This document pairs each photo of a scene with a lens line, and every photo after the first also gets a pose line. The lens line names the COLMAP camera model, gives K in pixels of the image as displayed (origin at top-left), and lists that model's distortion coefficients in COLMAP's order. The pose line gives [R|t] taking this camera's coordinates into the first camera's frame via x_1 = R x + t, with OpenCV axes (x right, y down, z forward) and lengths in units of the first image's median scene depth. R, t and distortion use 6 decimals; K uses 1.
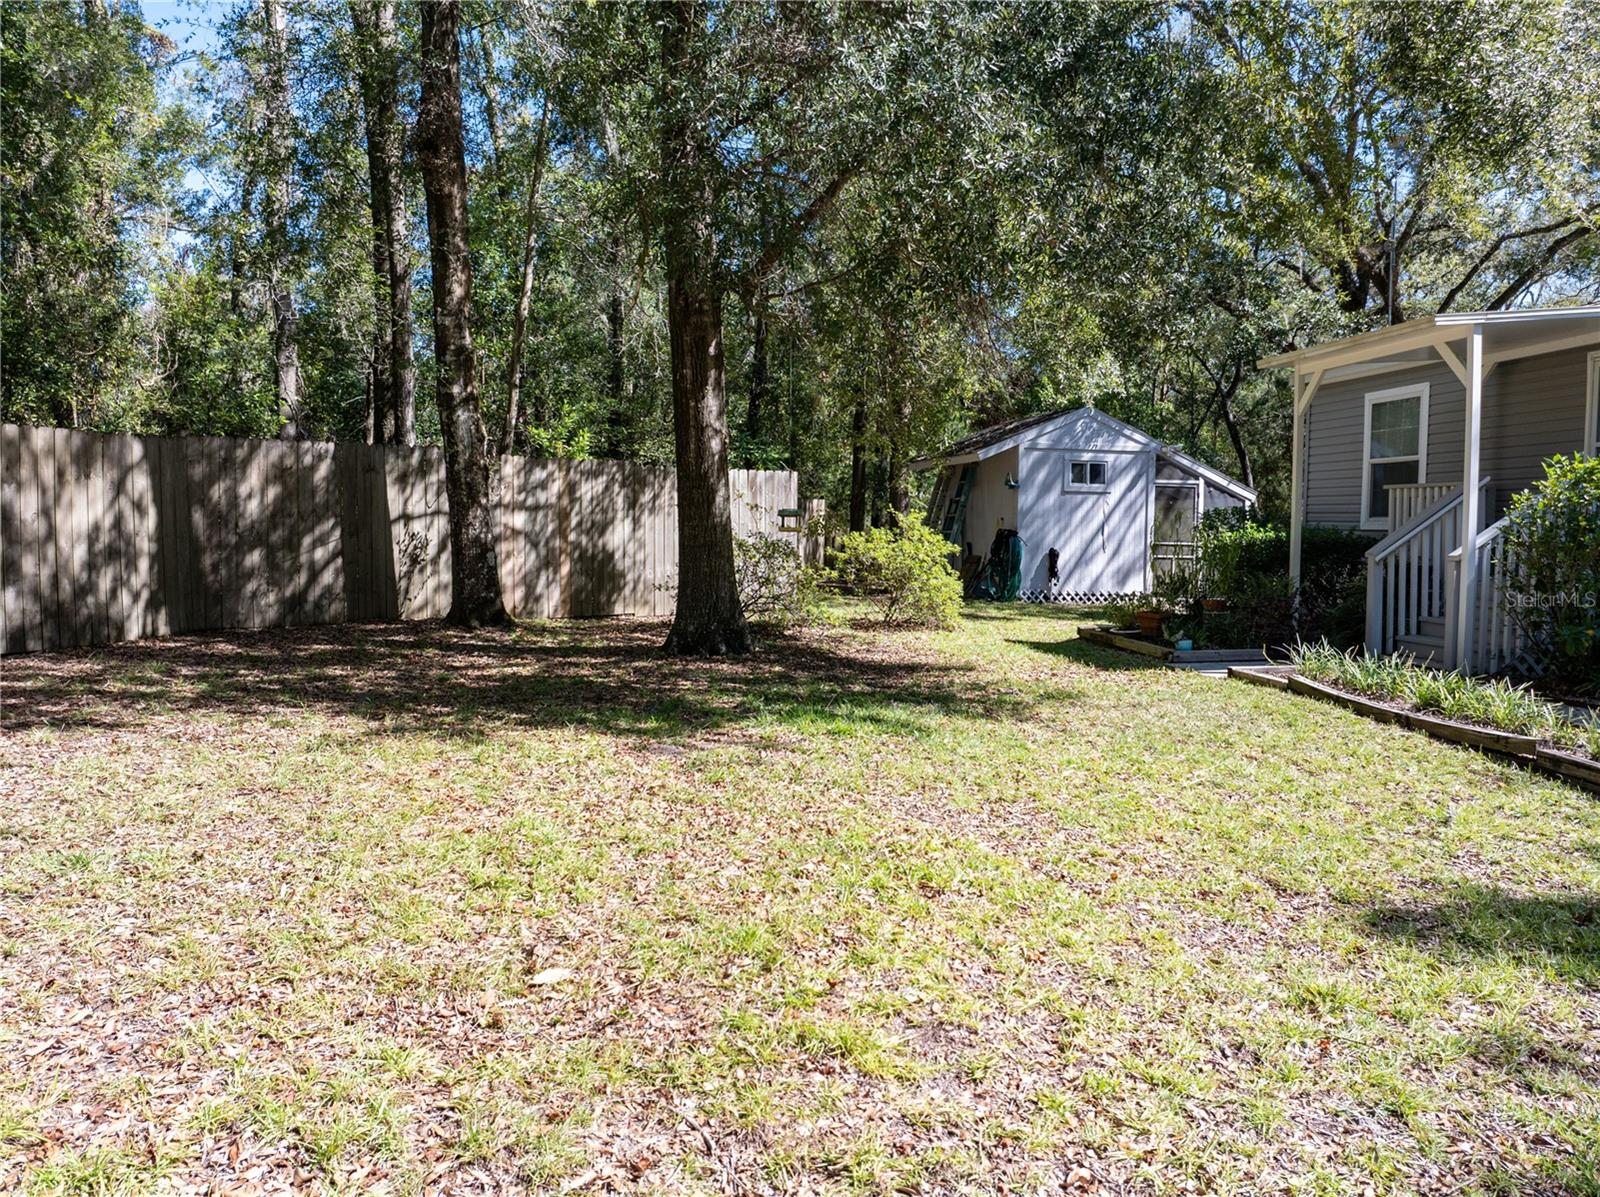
lens RADIAL K [[1137.2, 0, 792.7], [0, 1137.2, 603.5], [0, 0, 1]] dist [-0.065184, 0.040212]
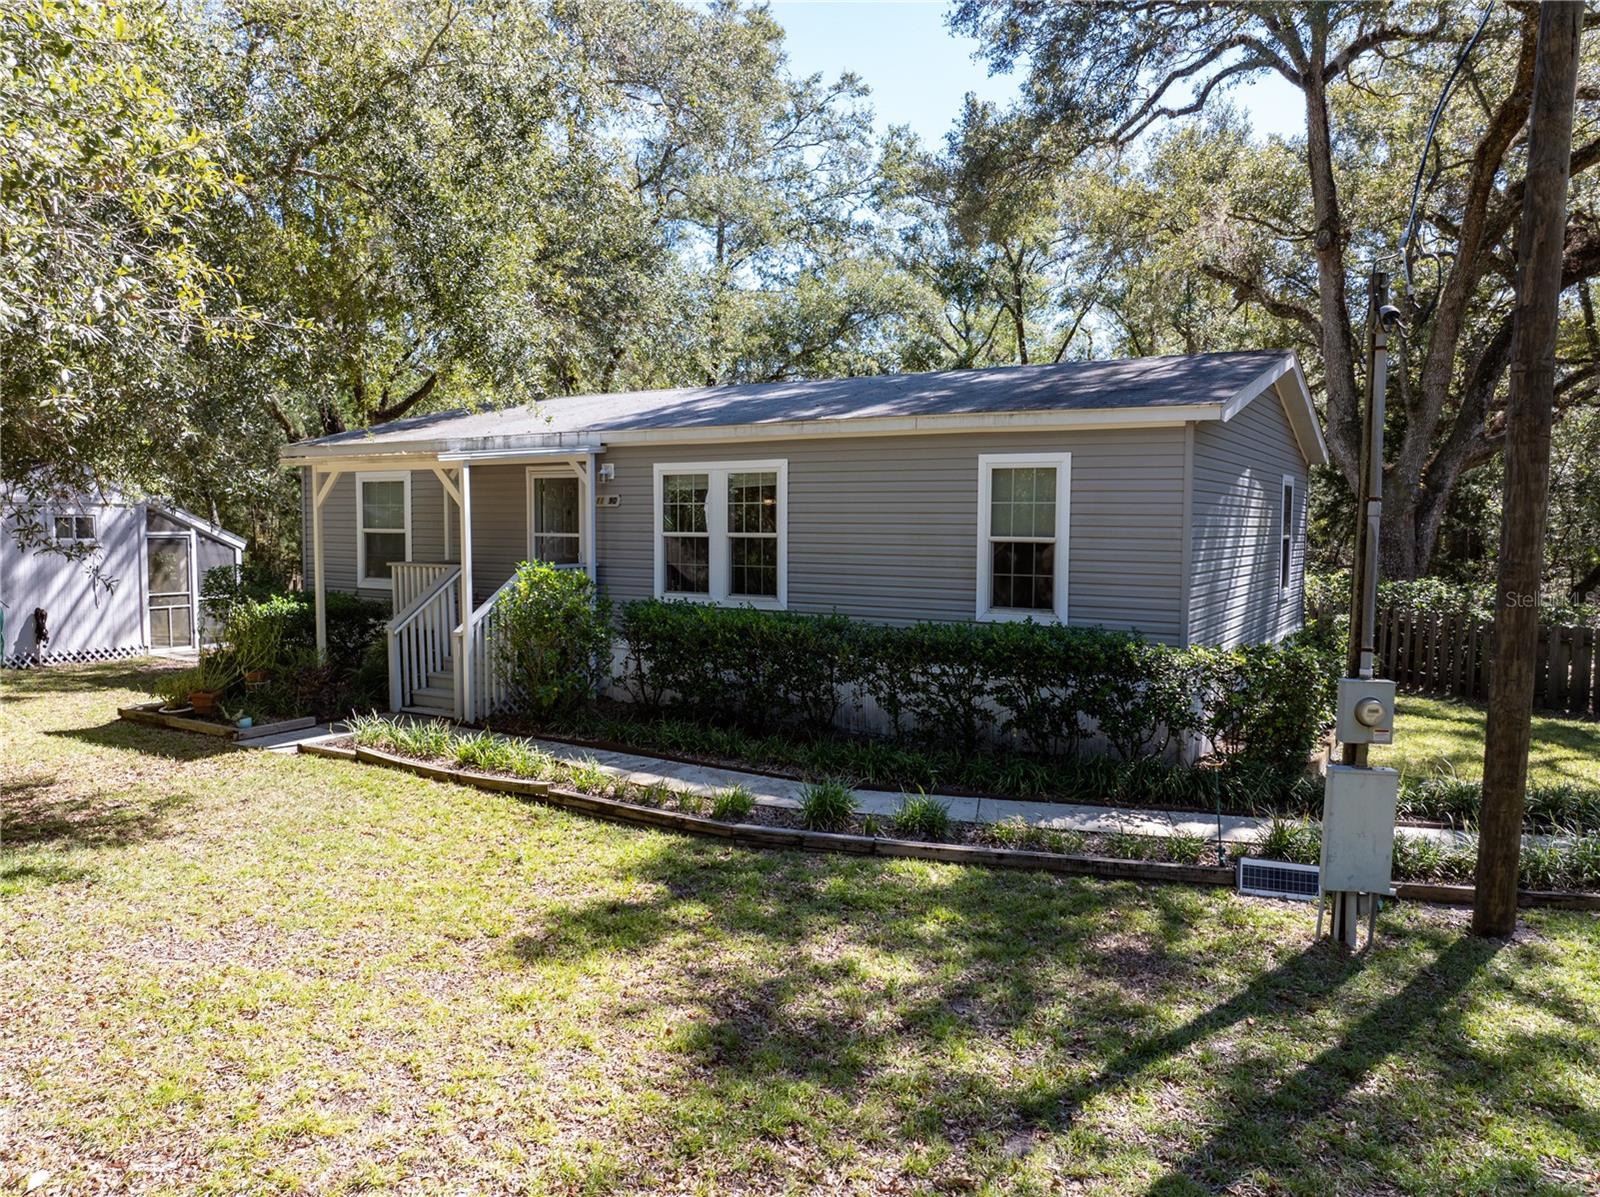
lens RADIAL K [[1137.2, 0, 816.0], [0, 1137.2, 621.9], [0, 0, 1]] dist [-0.065184, 0.040212]
pose [[0.613769, -0.072345, 0.786164, -0.123994], [0.049808, 0.997357, 0.052893, -0.066103], [-0.787913, 0.006693, 0.615750, -0.098531]]
